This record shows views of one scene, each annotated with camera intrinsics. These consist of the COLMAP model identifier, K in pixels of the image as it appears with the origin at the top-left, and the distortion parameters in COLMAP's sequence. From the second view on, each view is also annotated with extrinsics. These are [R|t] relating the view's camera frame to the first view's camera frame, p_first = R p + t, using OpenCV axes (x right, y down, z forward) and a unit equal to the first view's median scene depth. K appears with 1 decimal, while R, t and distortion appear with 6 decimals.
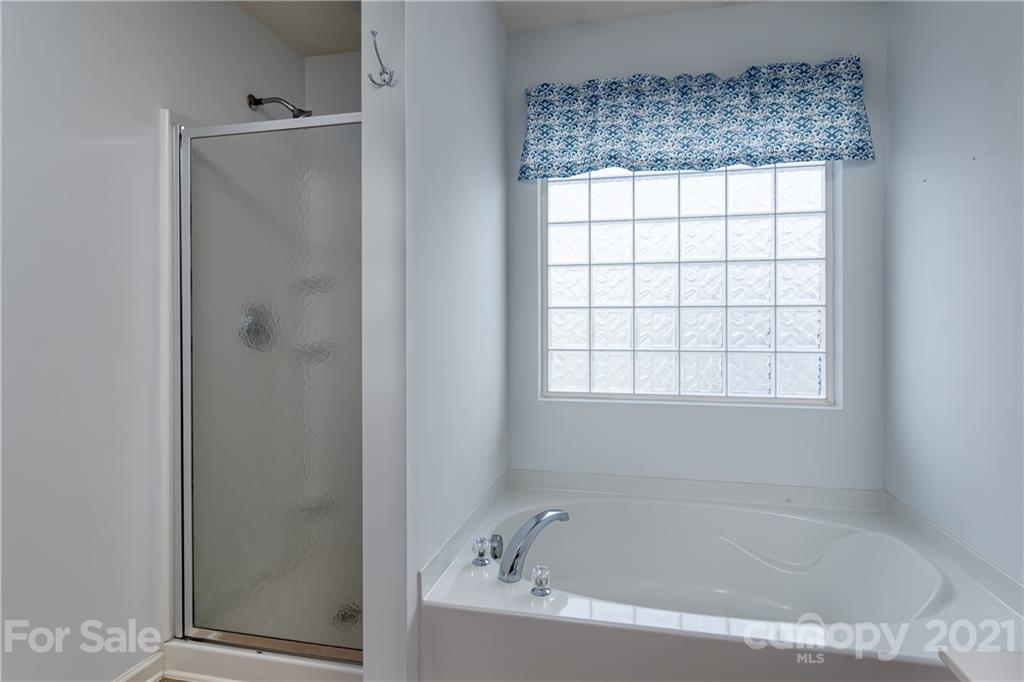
lens RADIAL K [[753.9, 0, 512.0], [0, 753.9, 341.0], [0, 0, 1]] dist [-0.004286, -0.001563]
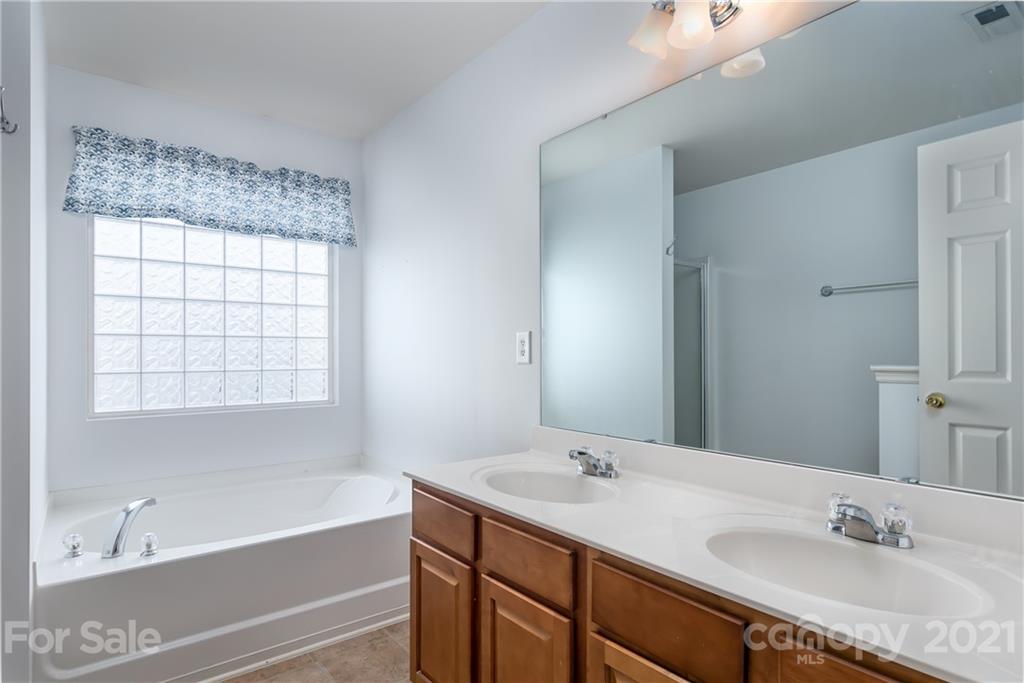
lens RADIAL K [[560.8, 0, 507.5], [0, 560.8, 339.1], [0, 0, 1]] dist [-0.000933, -0.000032]
pose [[0.559856, 0.018576, 0.828382, -0.293137], [0.016004, 0.999320, -0.033225, -0.001531], [-0.828436, 0.031859, 0.559177, 0.070299]]
